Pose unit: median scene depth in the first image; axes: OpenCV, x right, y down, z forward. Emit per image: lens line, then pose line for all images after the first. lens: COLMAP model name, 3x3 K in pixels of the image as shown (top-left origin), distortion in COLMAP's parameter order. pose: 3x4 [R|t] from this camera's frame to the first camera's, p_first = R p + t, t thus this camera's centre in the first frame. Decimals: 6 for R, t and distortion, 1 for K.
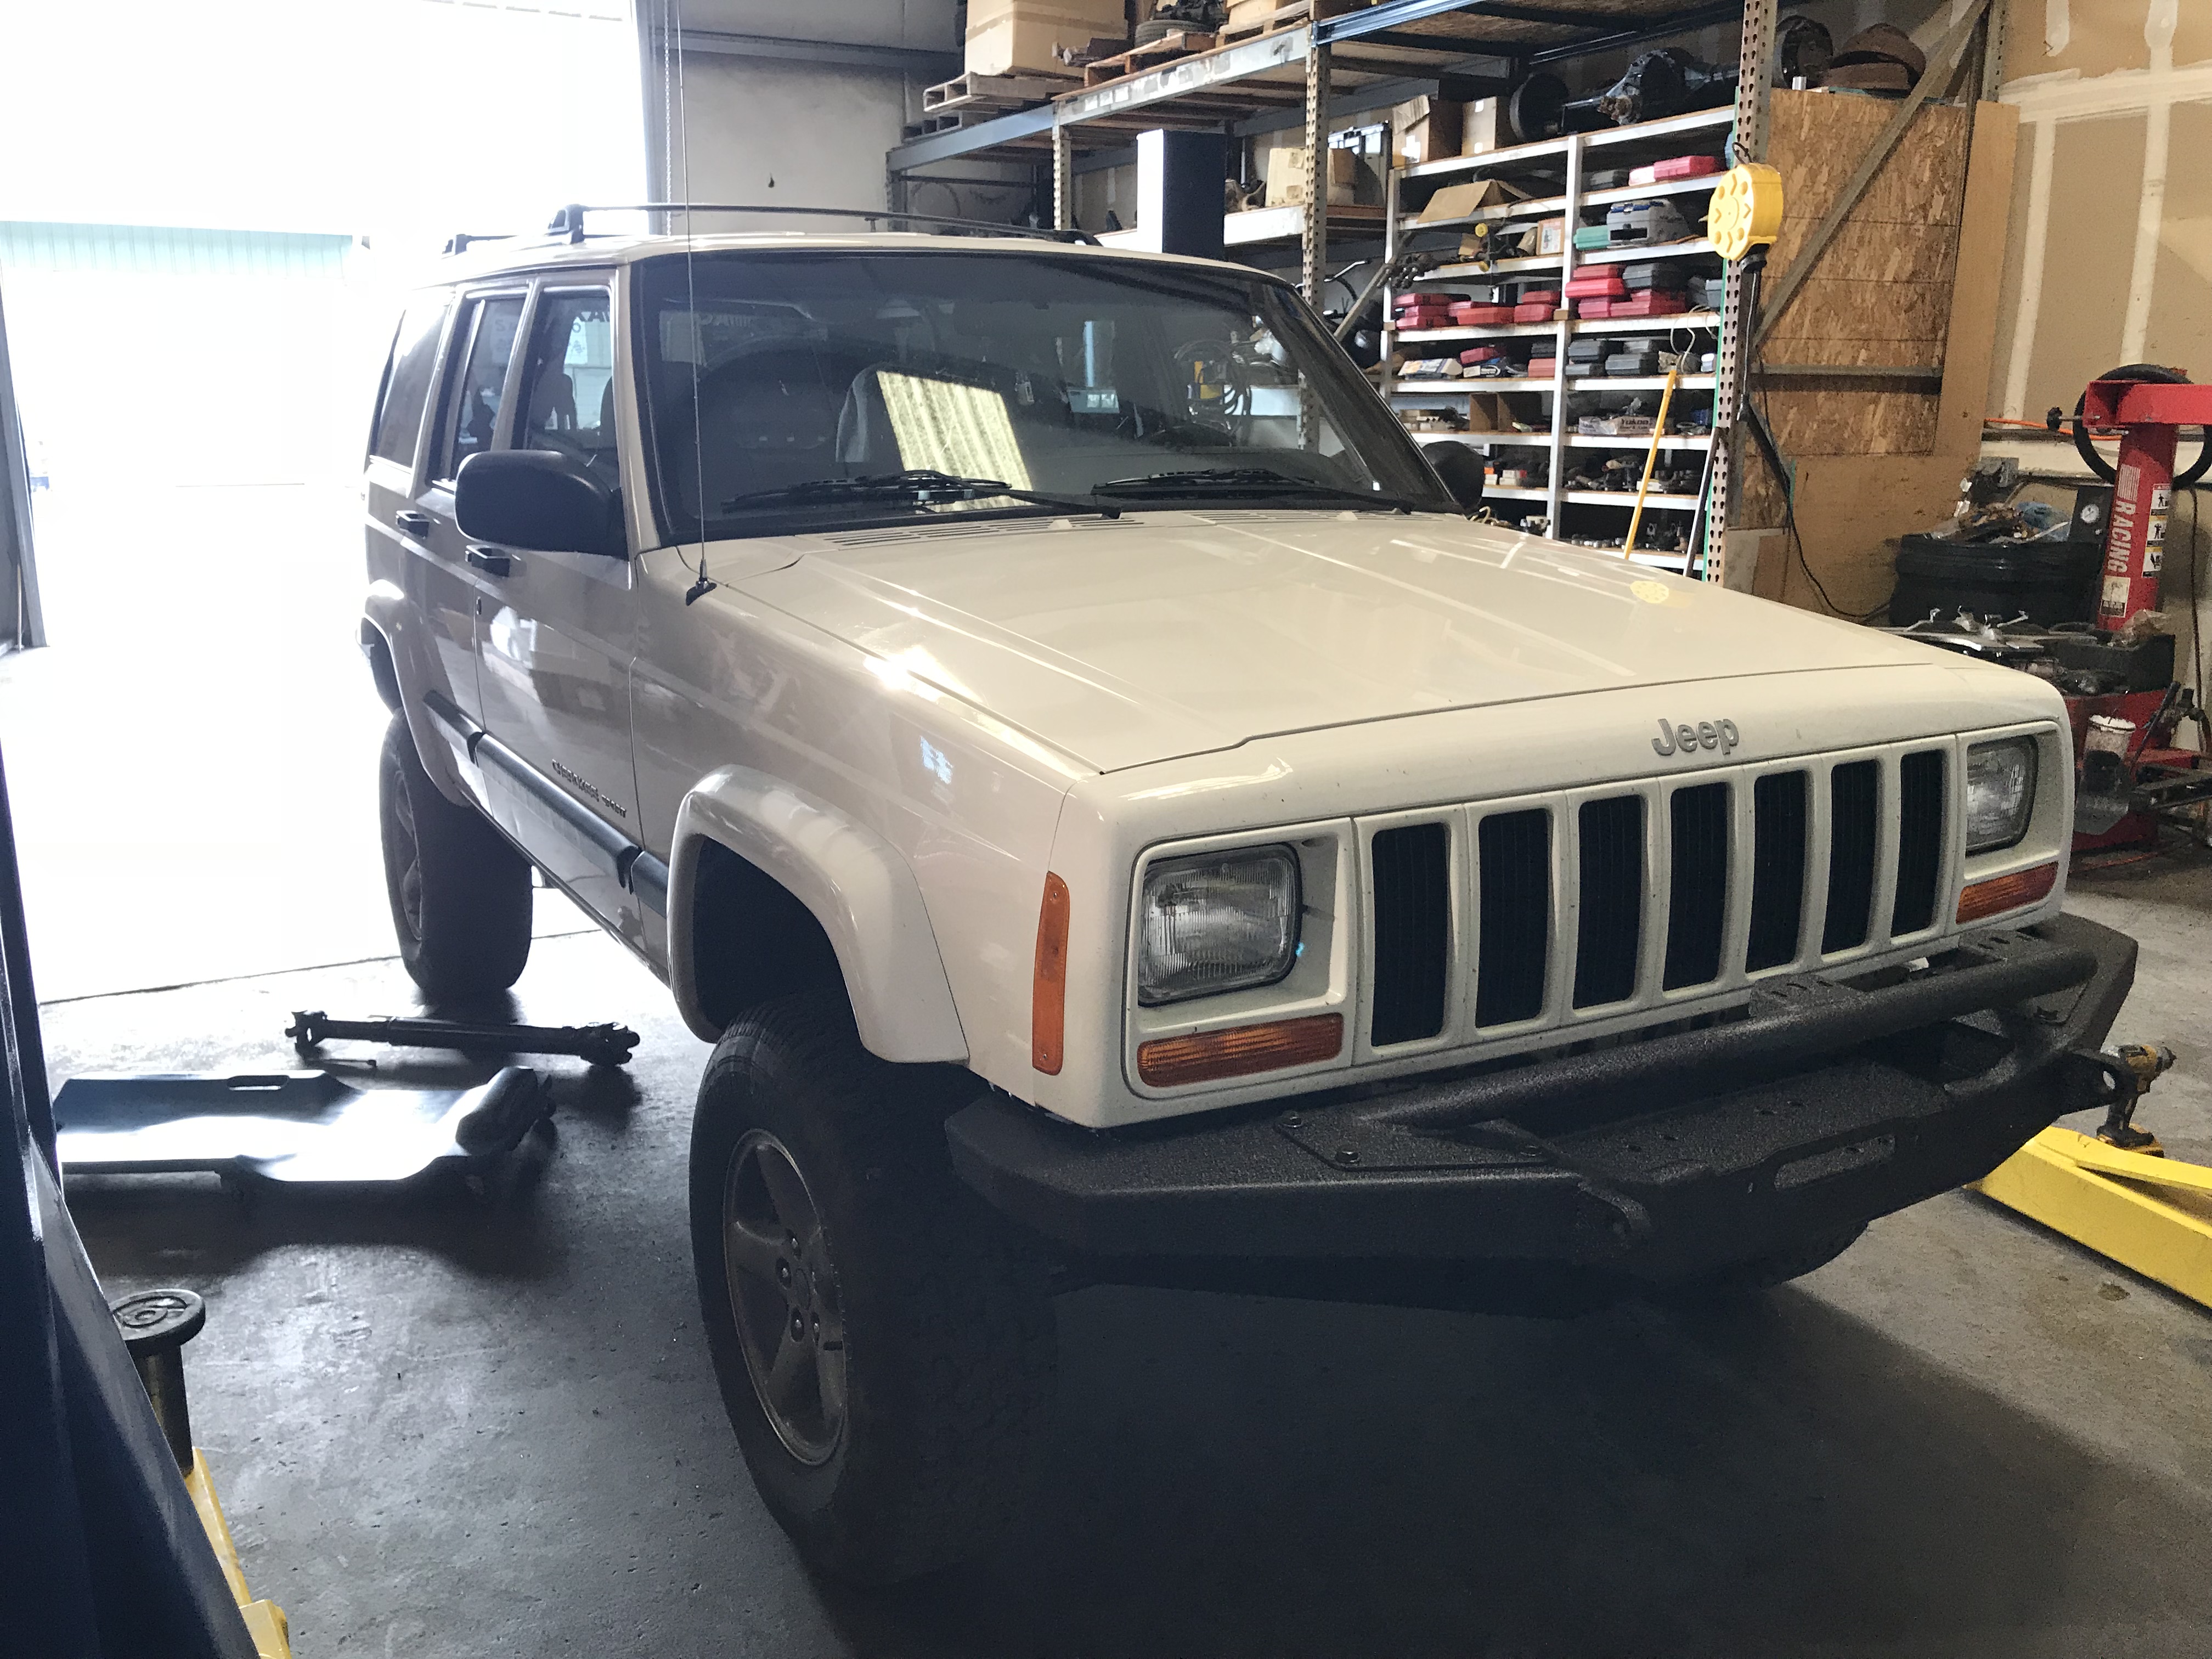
lens RADIAL K [[1815.4, 0, 1106.0], [0, 1815.4, 829.5], [0, 0, 1]] dist [0.003073, 0.006531]
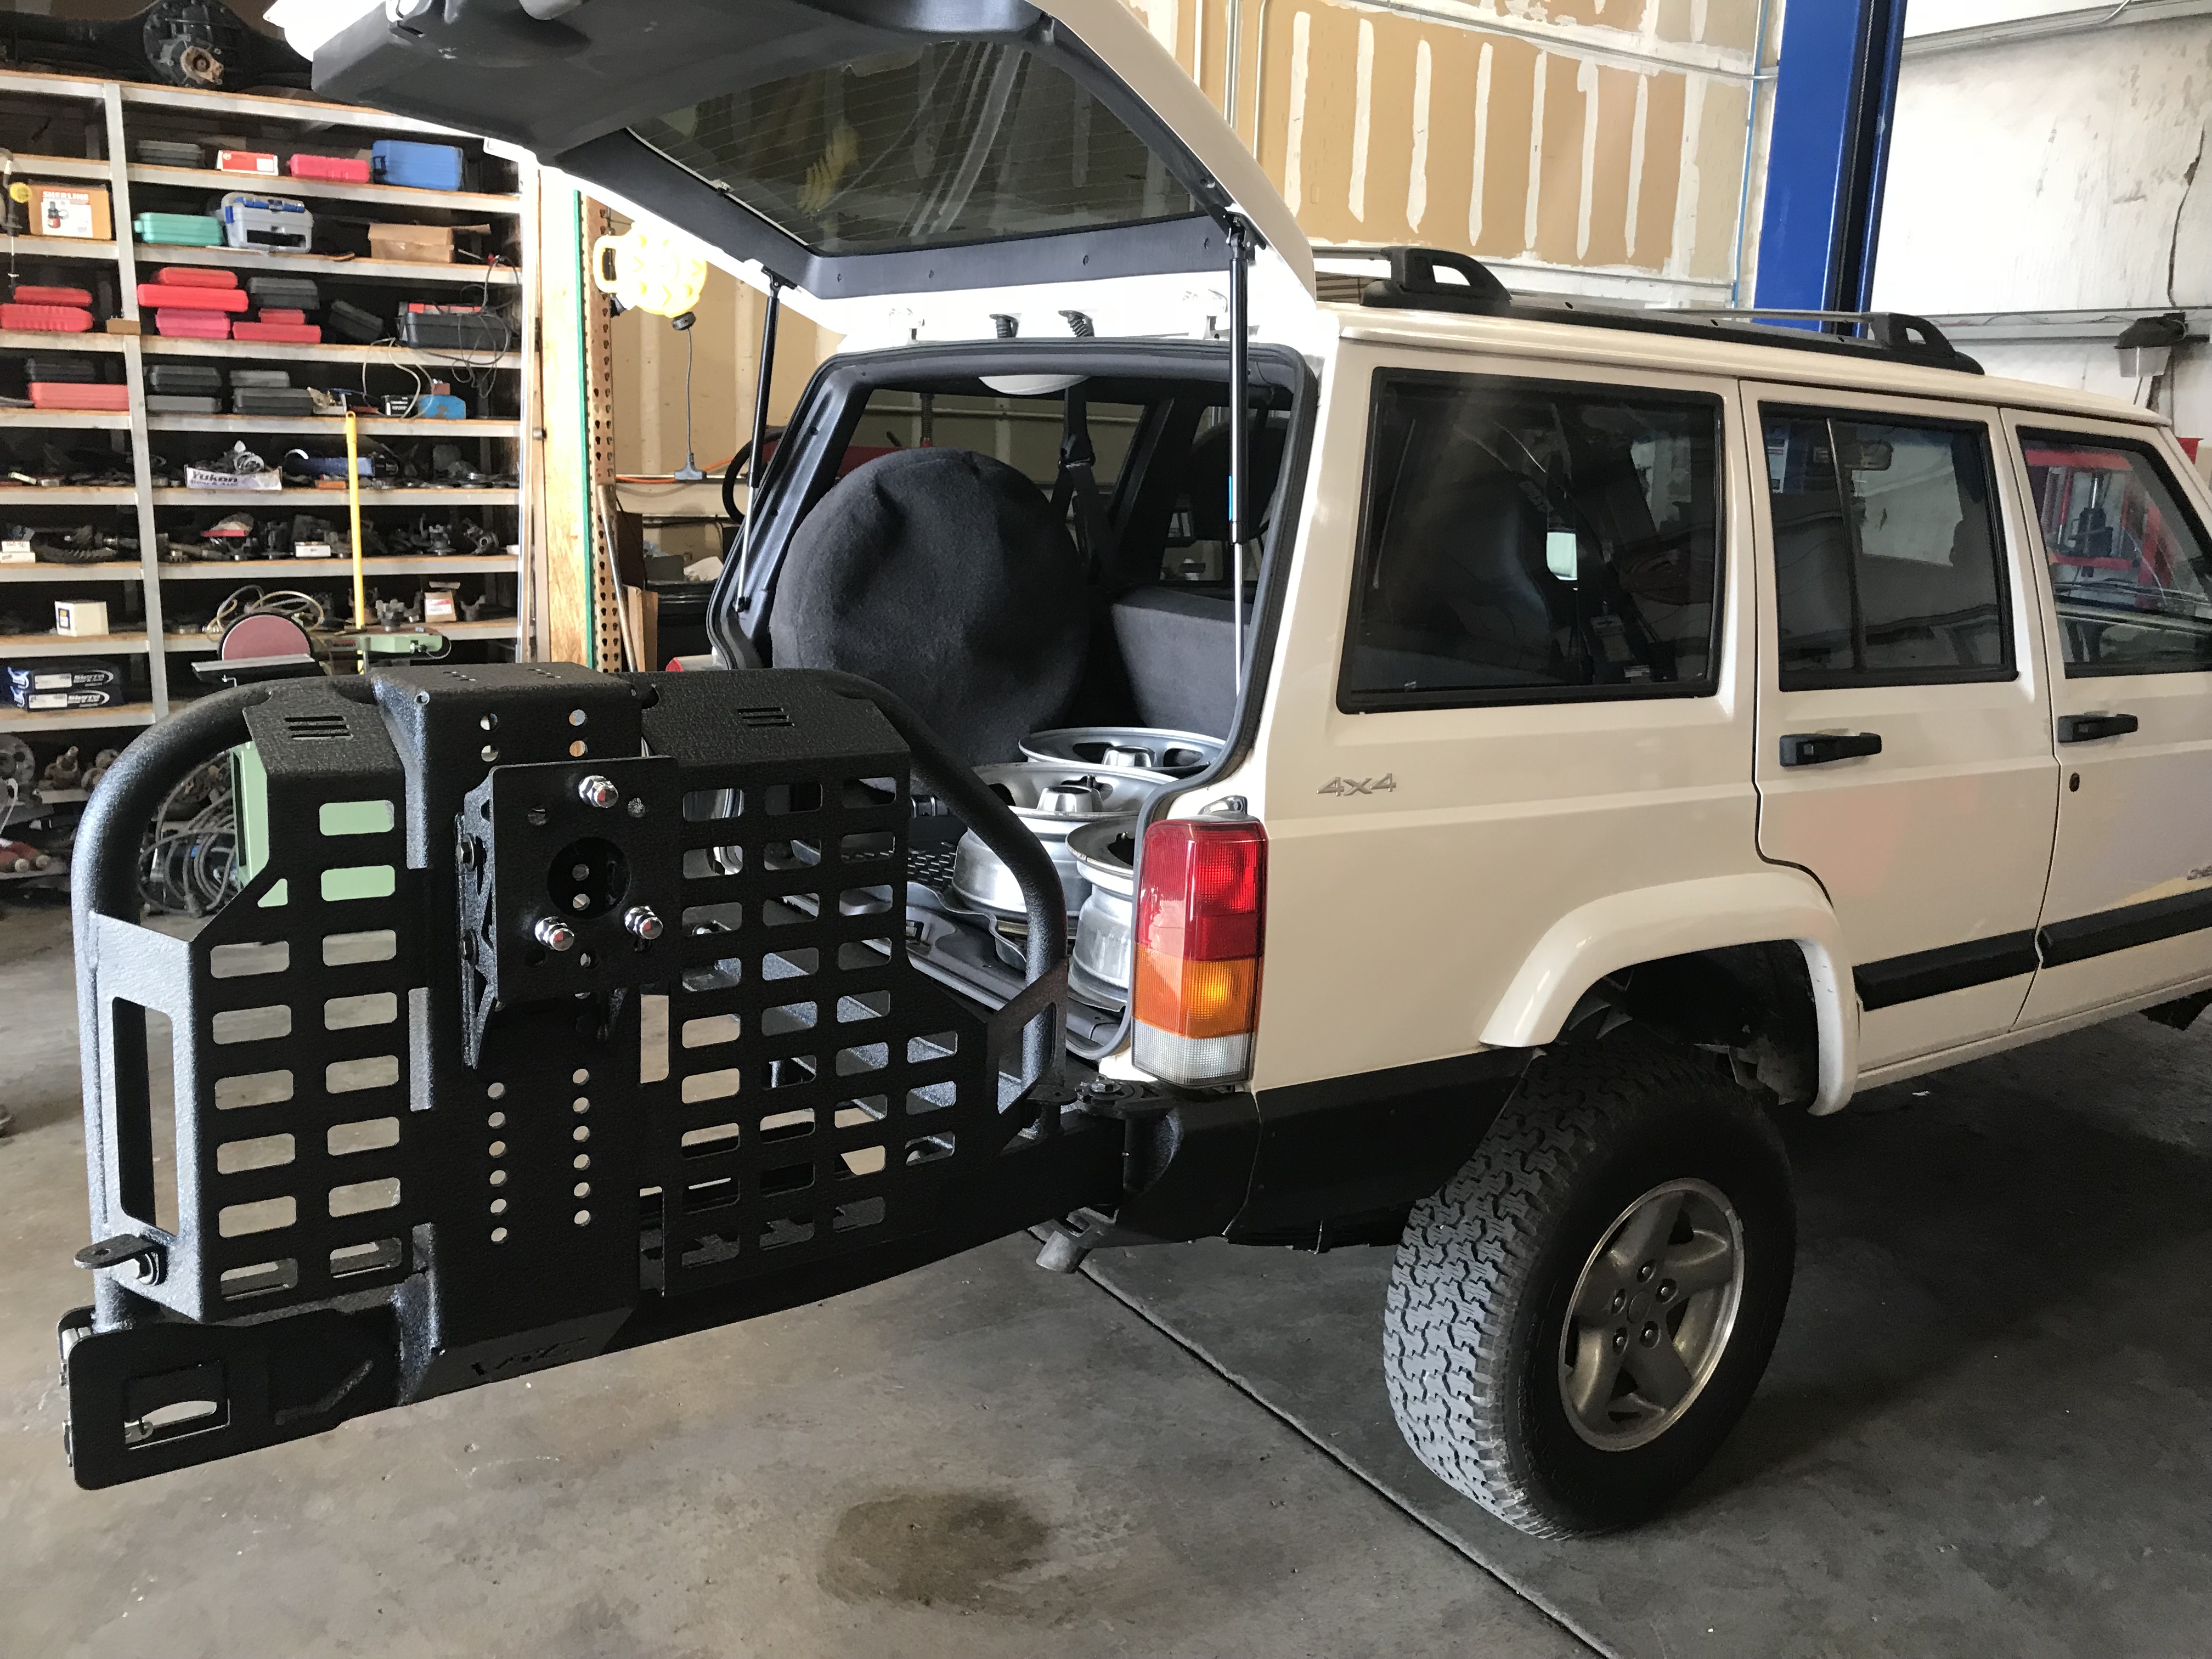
lens RADIAL K [[1815.4, 0, 1106.0], [0, 1815.4, 829.5], [0, 0, 1]] dist [0.003073, 0.006531]
pose [[-0.068874, -0.221694, 0.972681, -0.538589], [0.201149, 0.951886, 0.231197, -0.181696], [-0.977136, 0.211577, -0.020966, 0.677636]]
